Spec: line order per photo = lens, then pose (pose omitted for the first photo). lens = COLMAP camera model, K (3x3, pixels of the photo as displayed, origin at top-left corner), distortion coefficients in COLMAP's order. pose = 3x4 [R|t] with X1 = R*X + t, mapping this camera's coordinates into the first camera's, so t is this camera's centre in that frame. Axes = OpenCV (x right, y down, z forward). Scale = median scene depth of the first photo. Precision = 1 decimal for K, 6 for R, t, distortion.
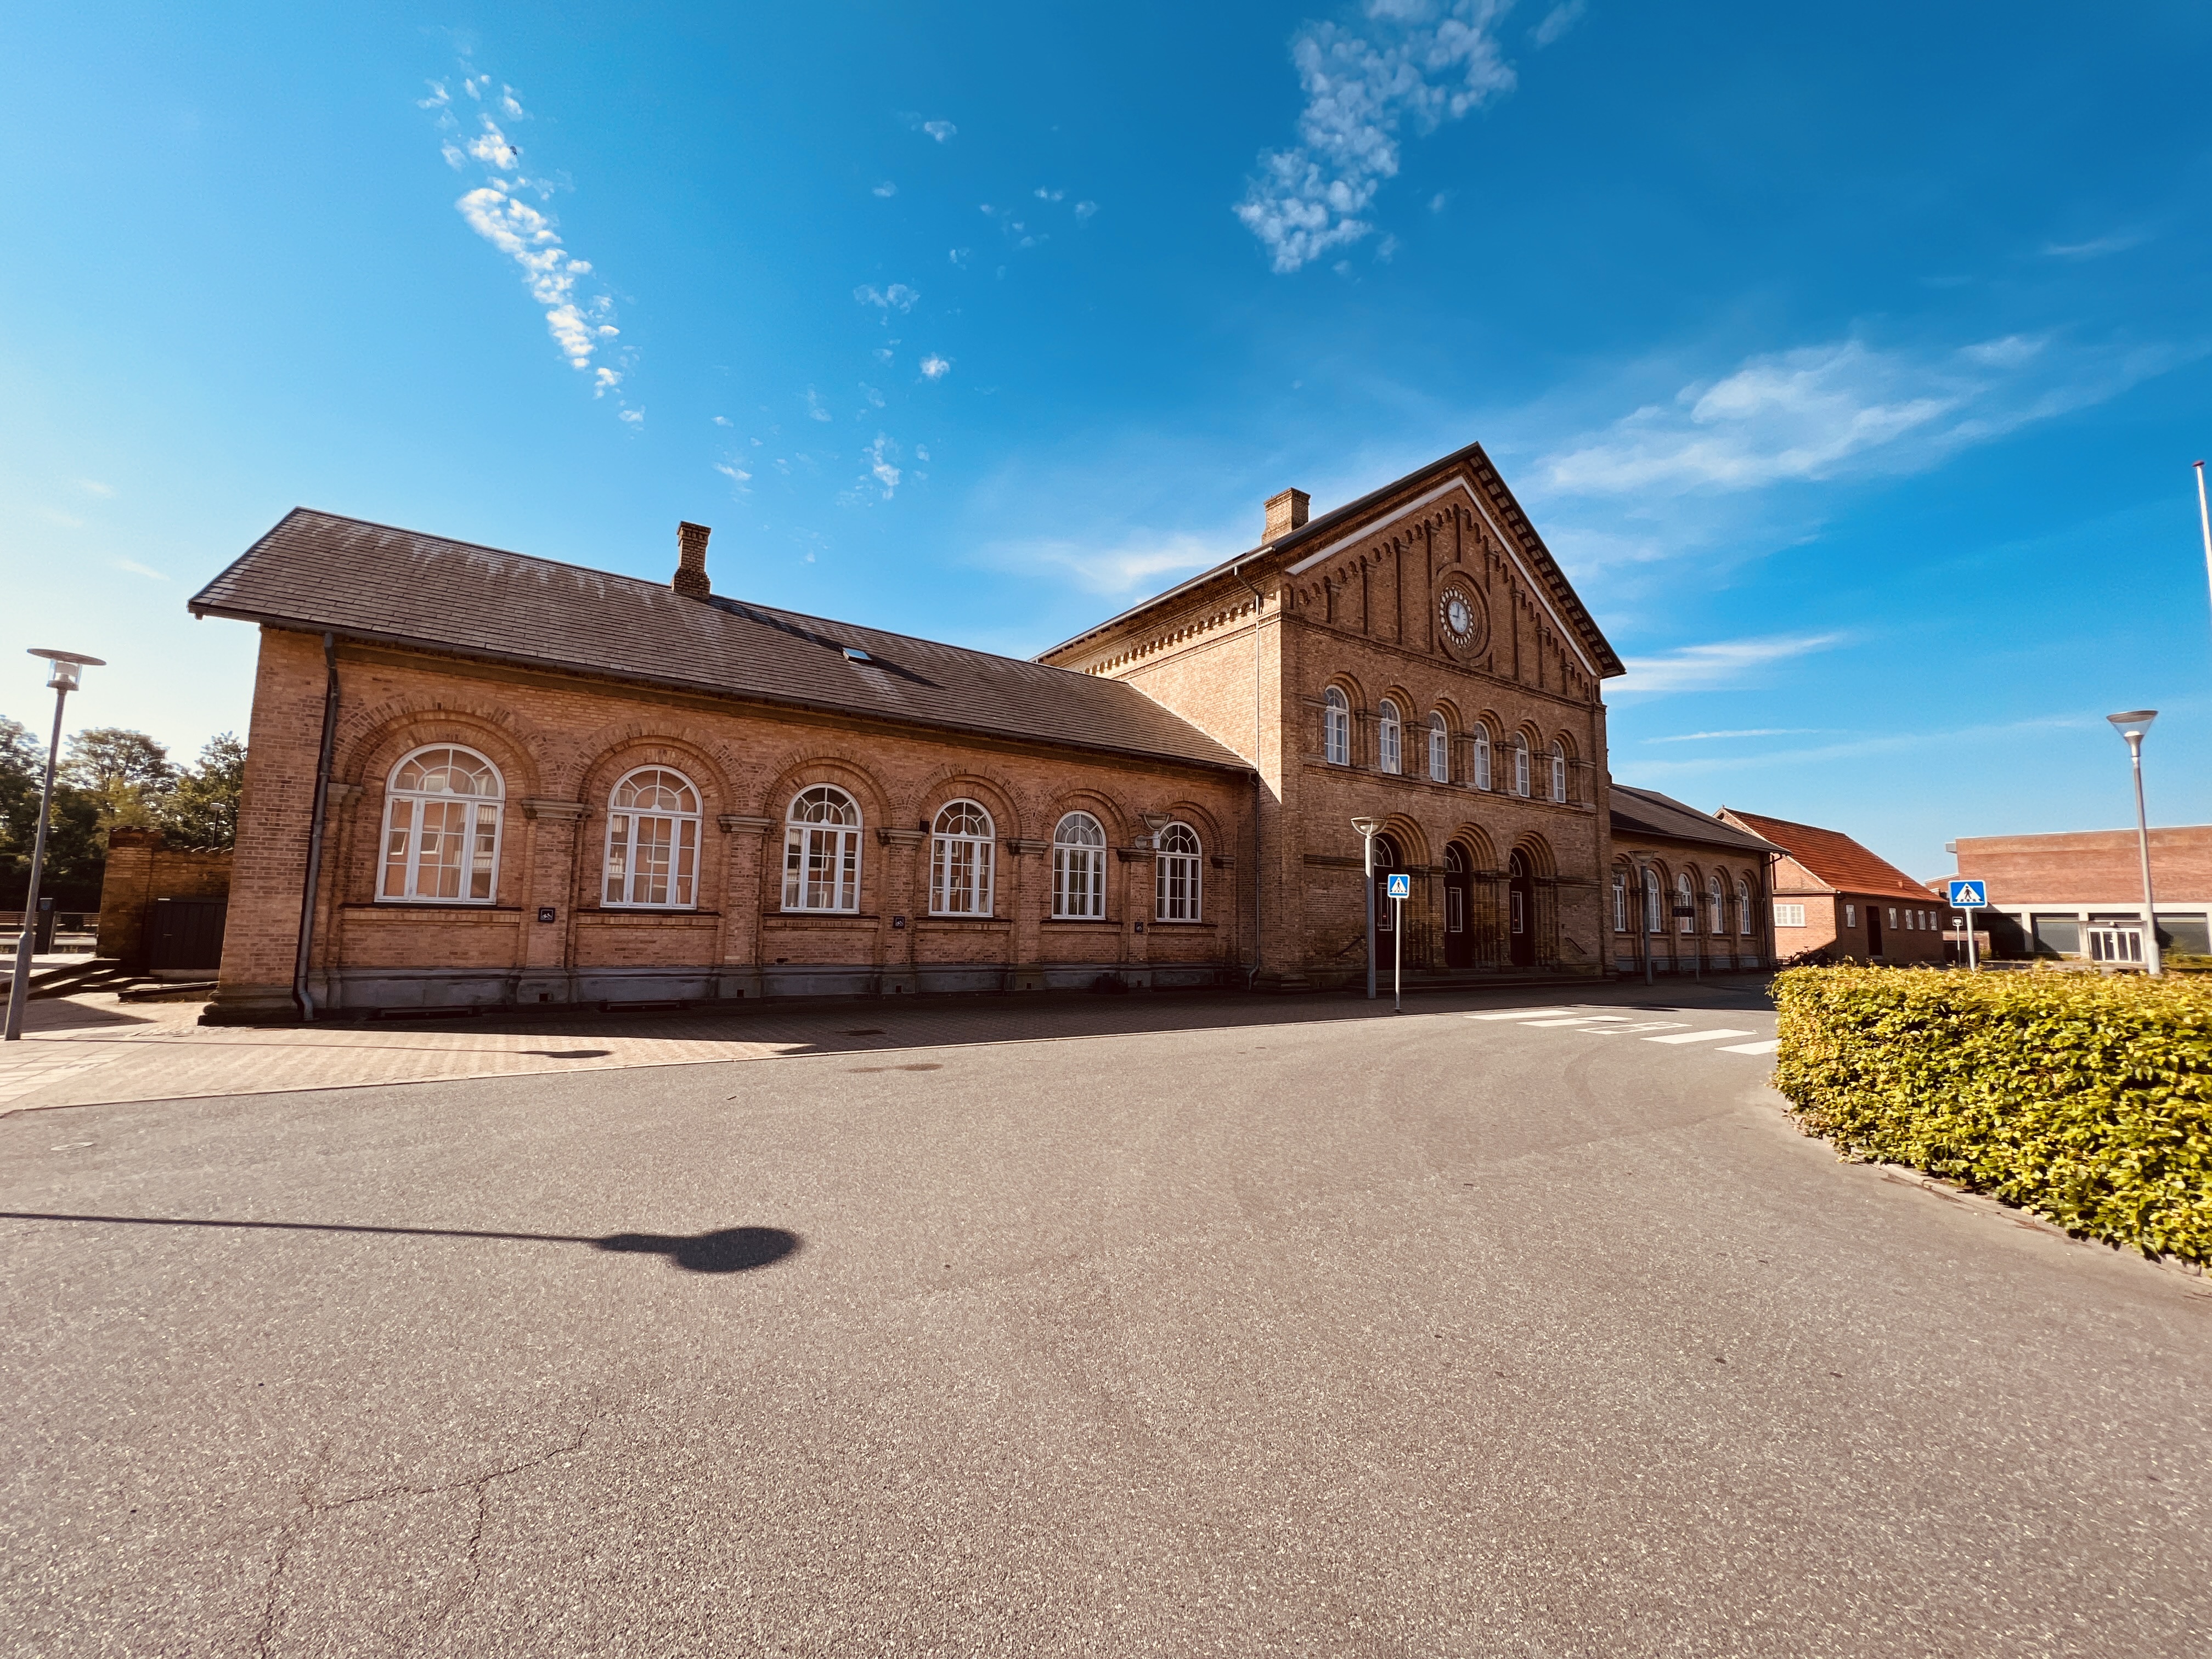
lens RADIAL K [[890.8, 0, 1105.3], [0, 890.8, 838.7], [0, 0, 1]] dist [-0.000606, 0.000561]
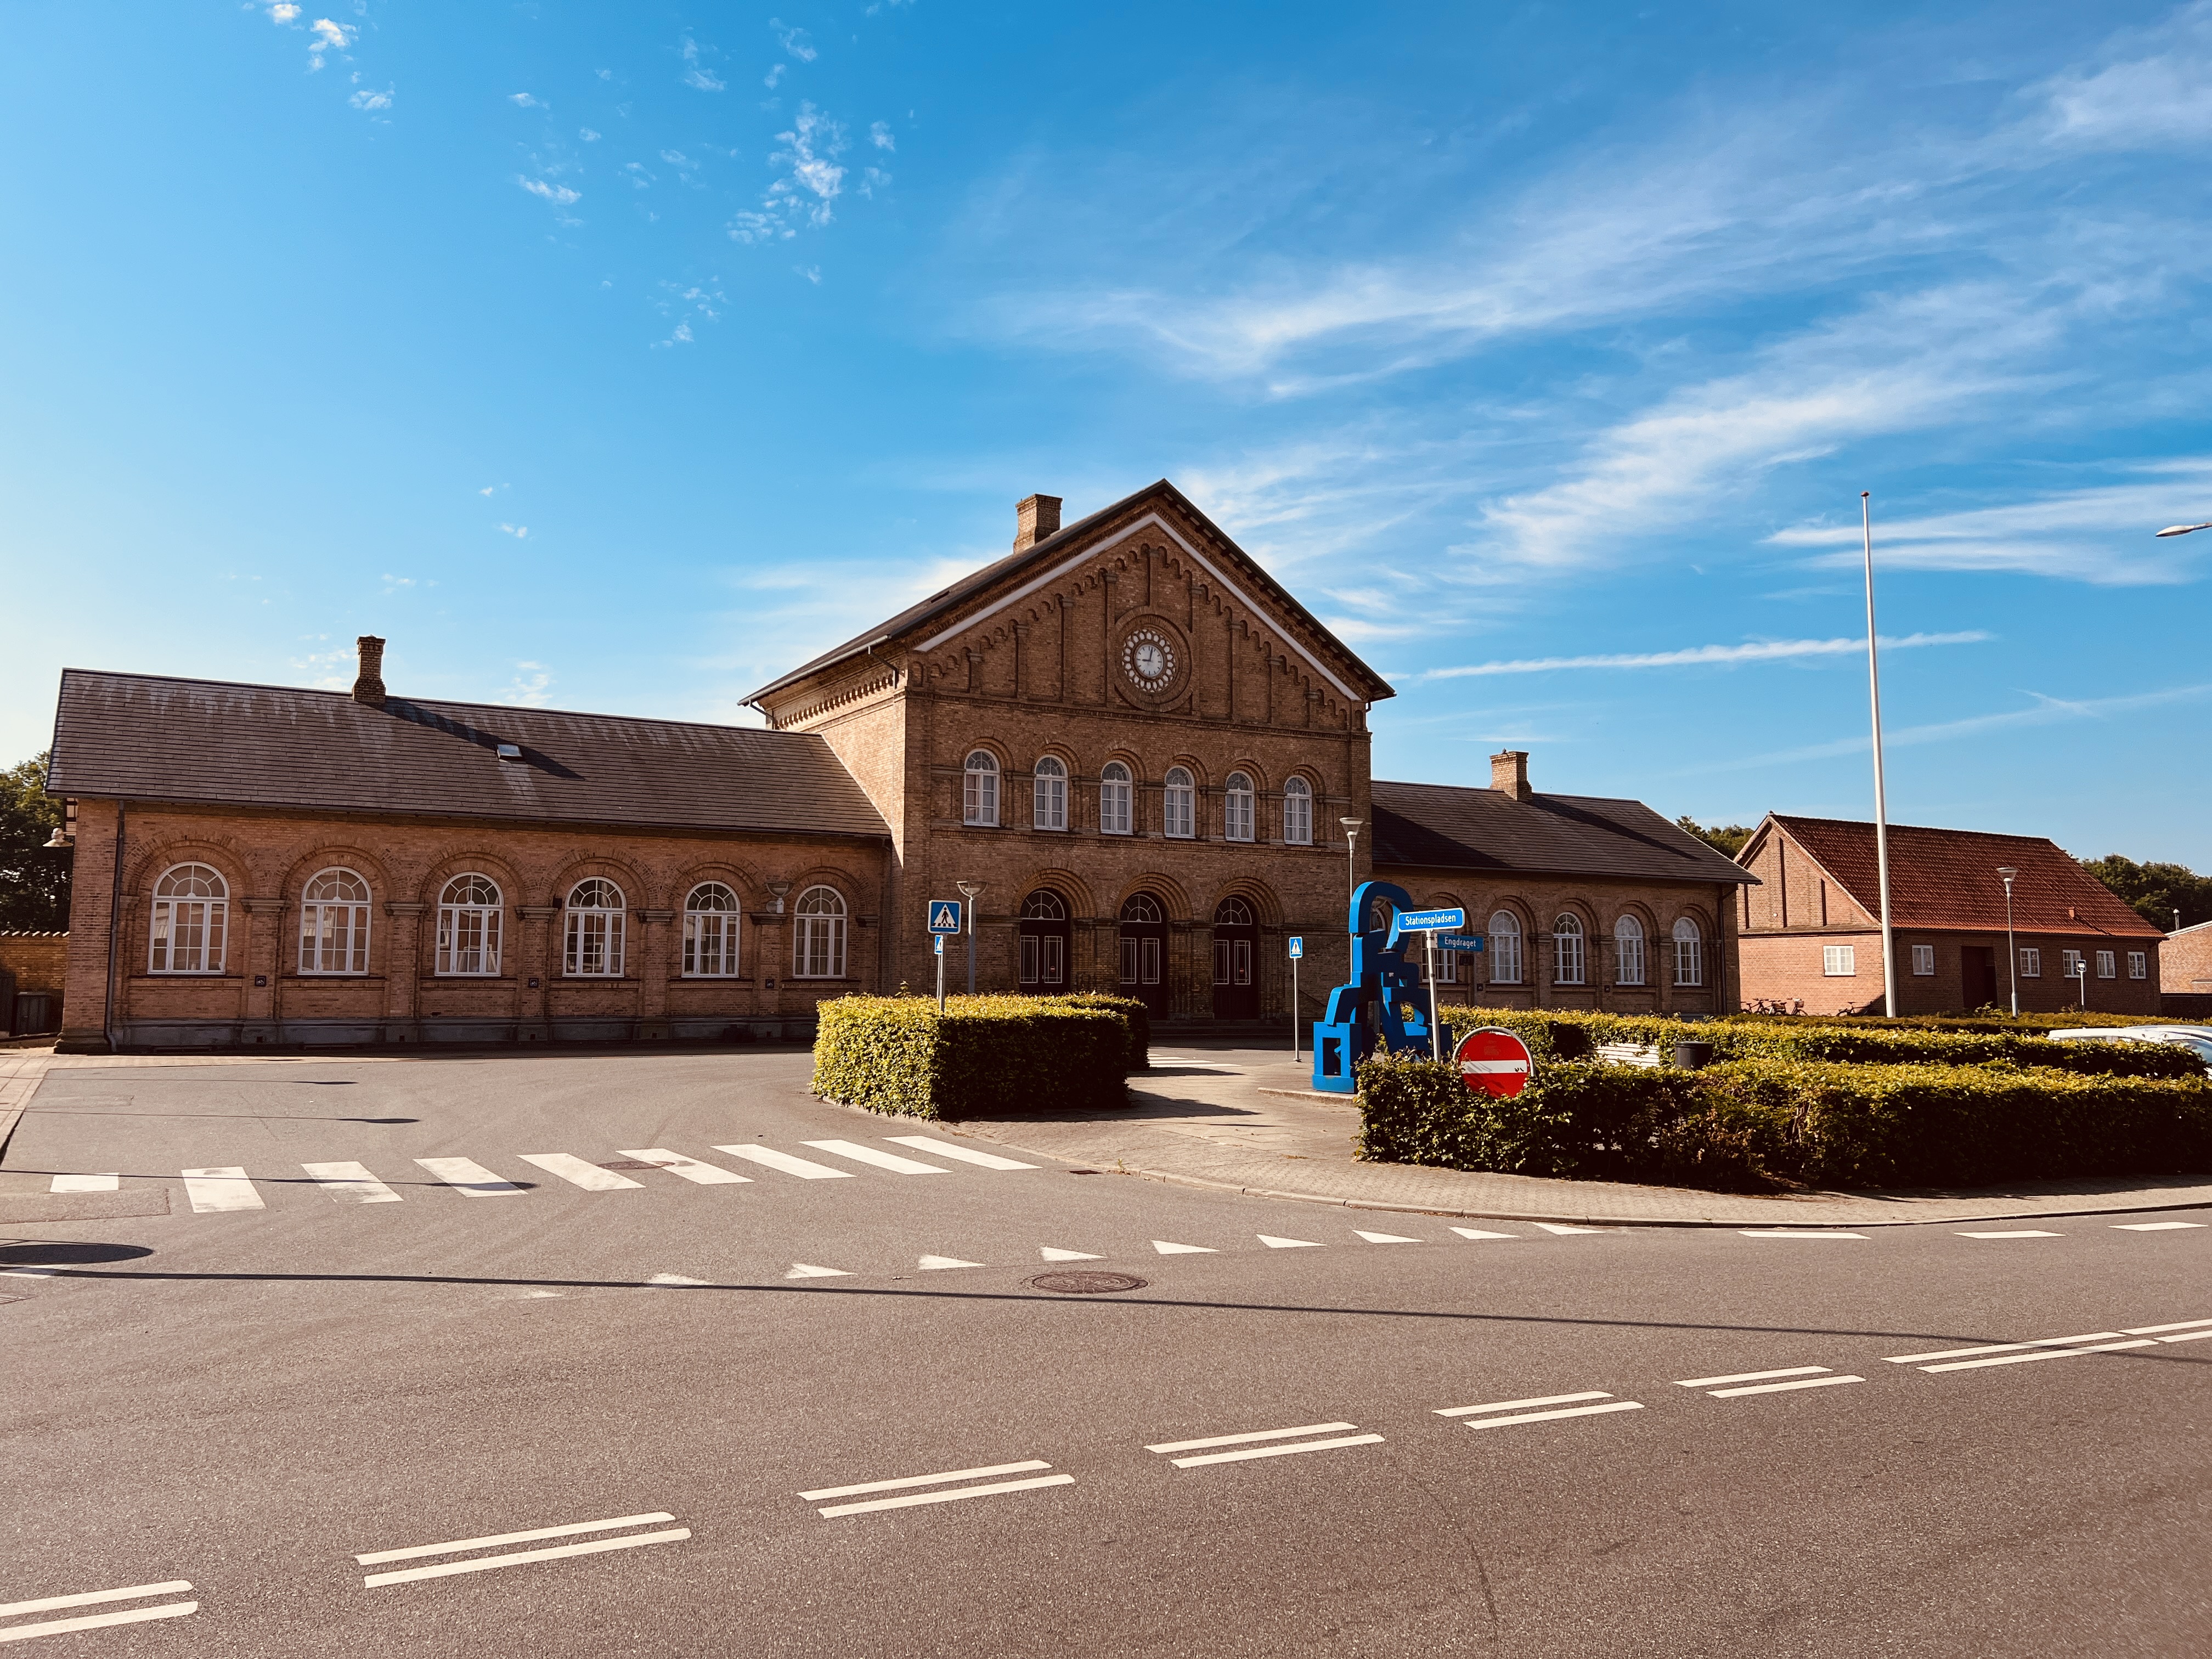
lens RADIAL K [[1597.9, 0, 1106.0], [0, 1597.9, 829.5], [0, 0, 1]] dist [-0.010615, -0.006424]
pose [[0.997081, -0.021299, -0.073325, 0.637861], [0.021504, 0.999767, 0.002007, -0.092580], [0.073265, -0.003578, 0.997306, -1.004318]]
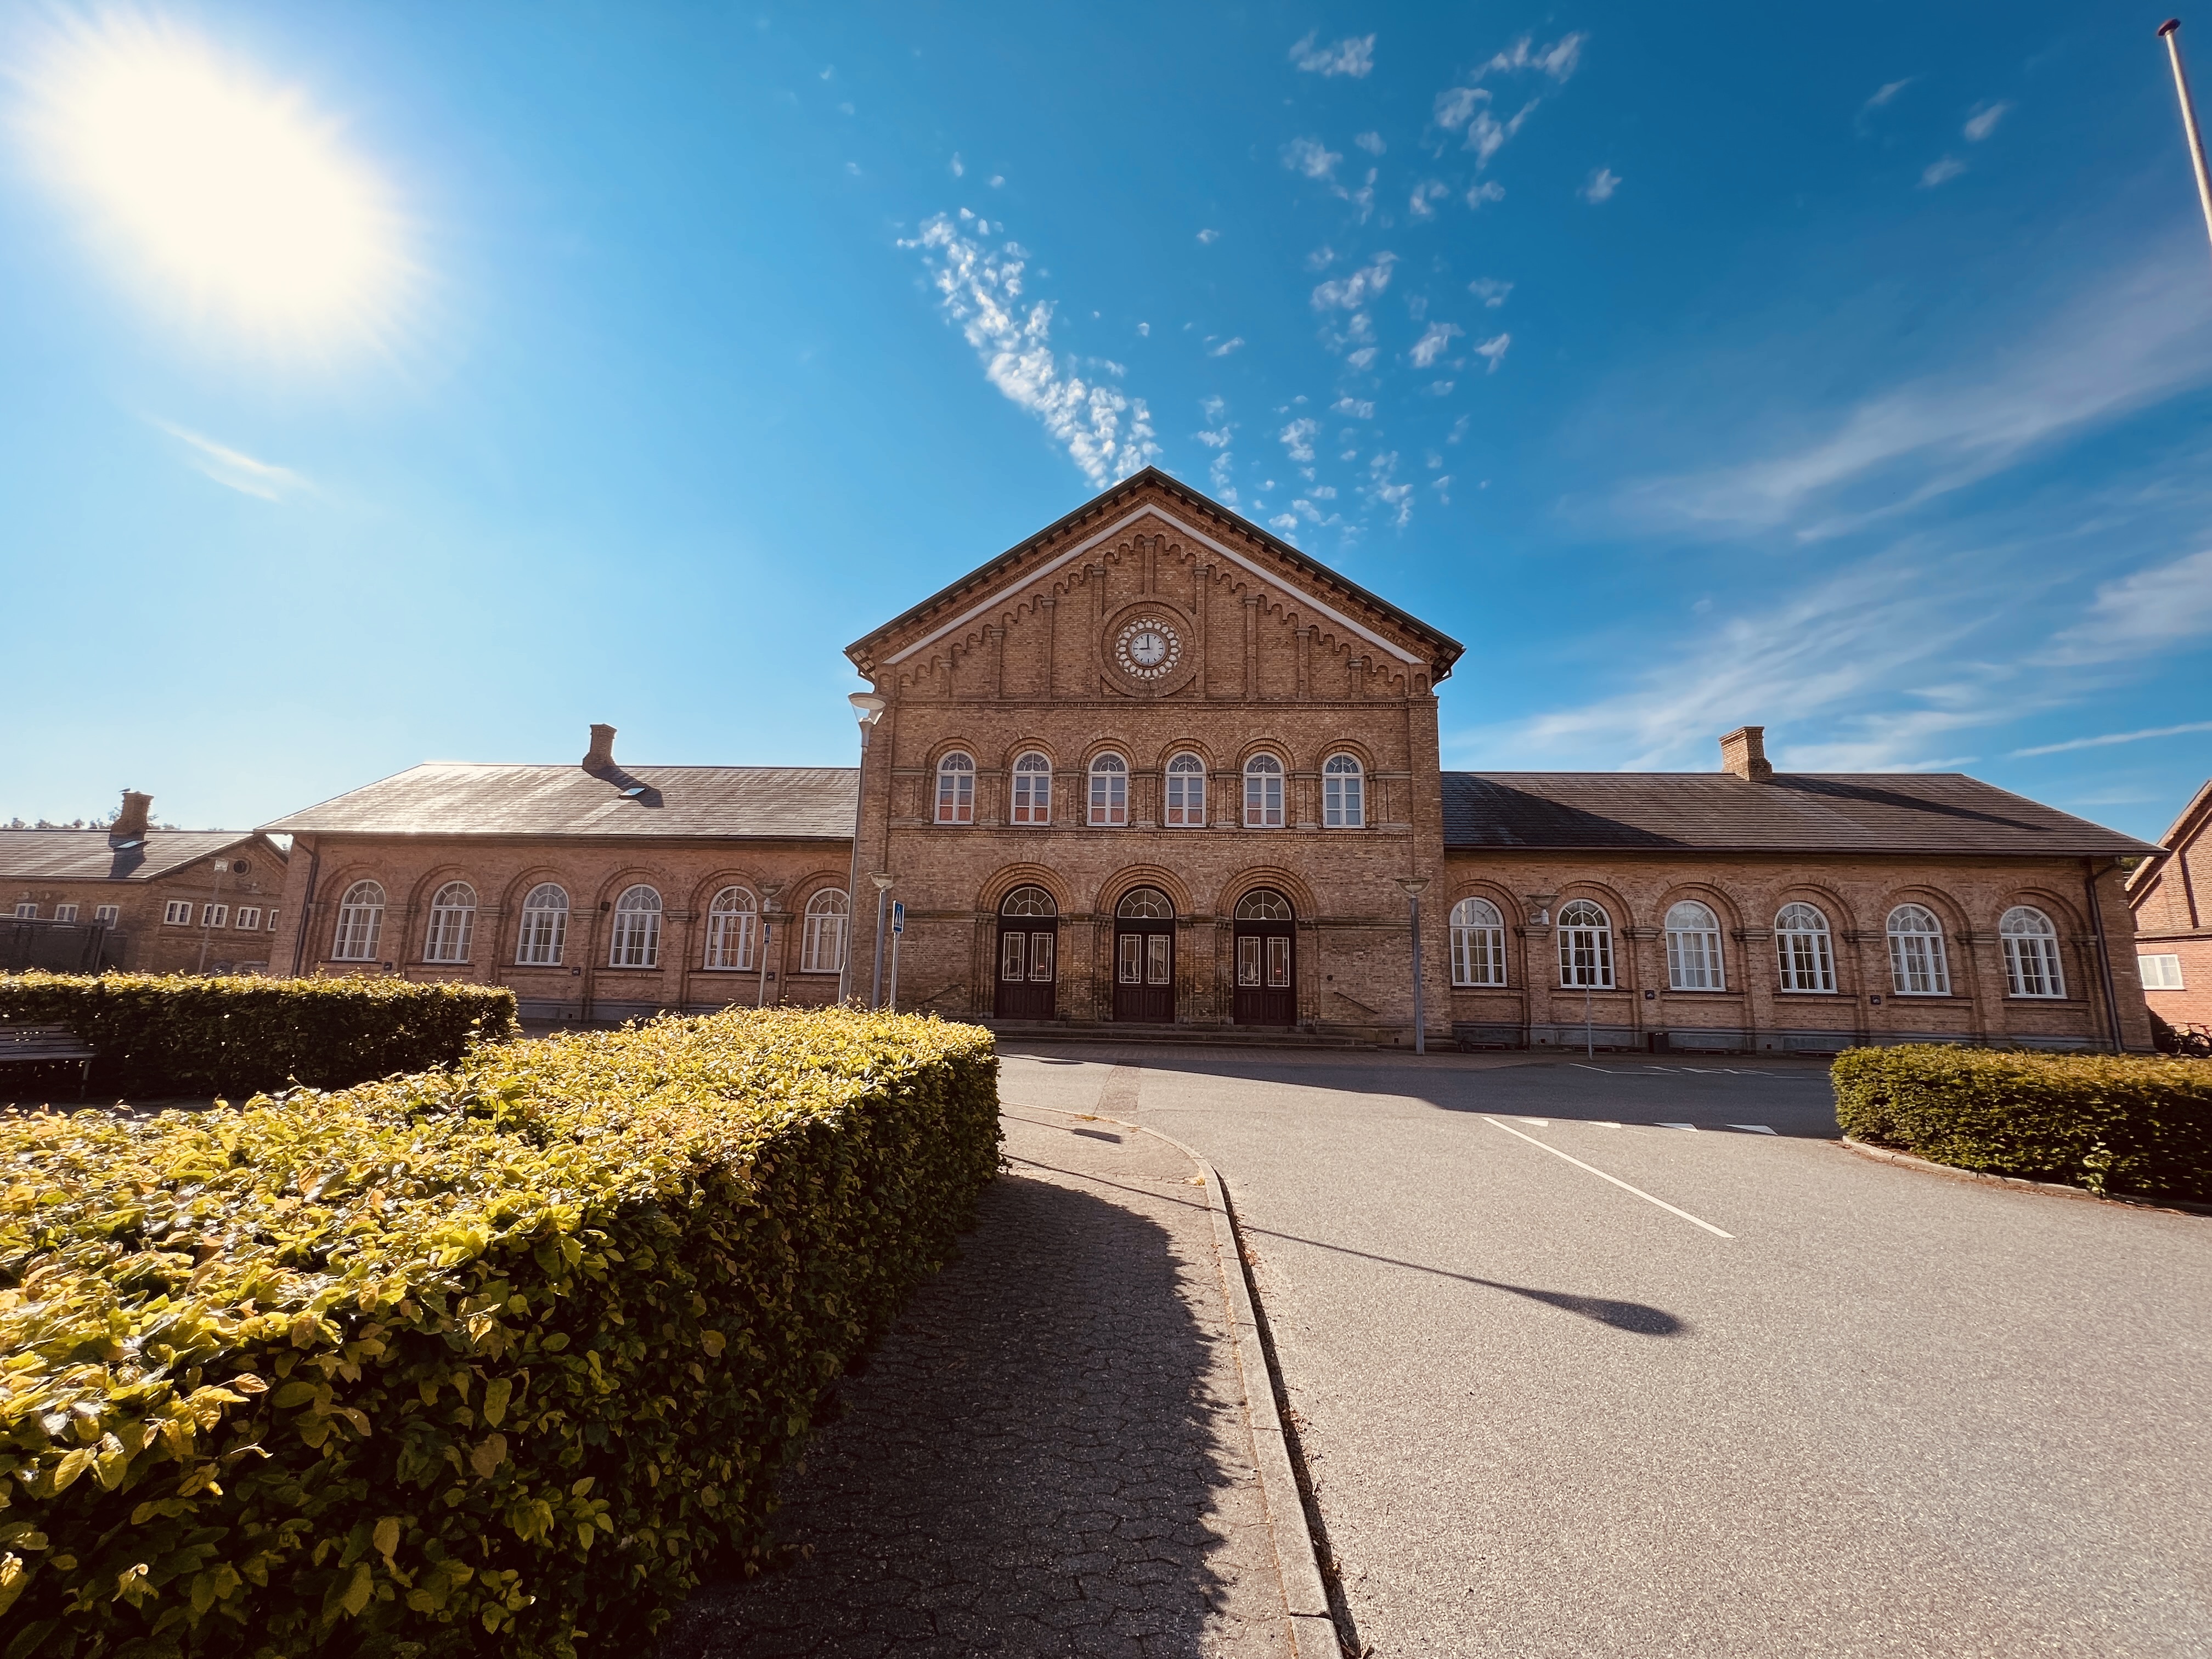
lens RADIAL K [[868.0, 0, 1107.8], [0, 868.0, 838.0], [0, 0, 1]] dist [-0.013909, 0.000387]
pose [[0.793850, -0.102140, -0.599475, 1.207764], [0.053456, 0.993698, -0.098520, 0.054991], [0.605760, 0.046164, 0.794307, 0.336482]]
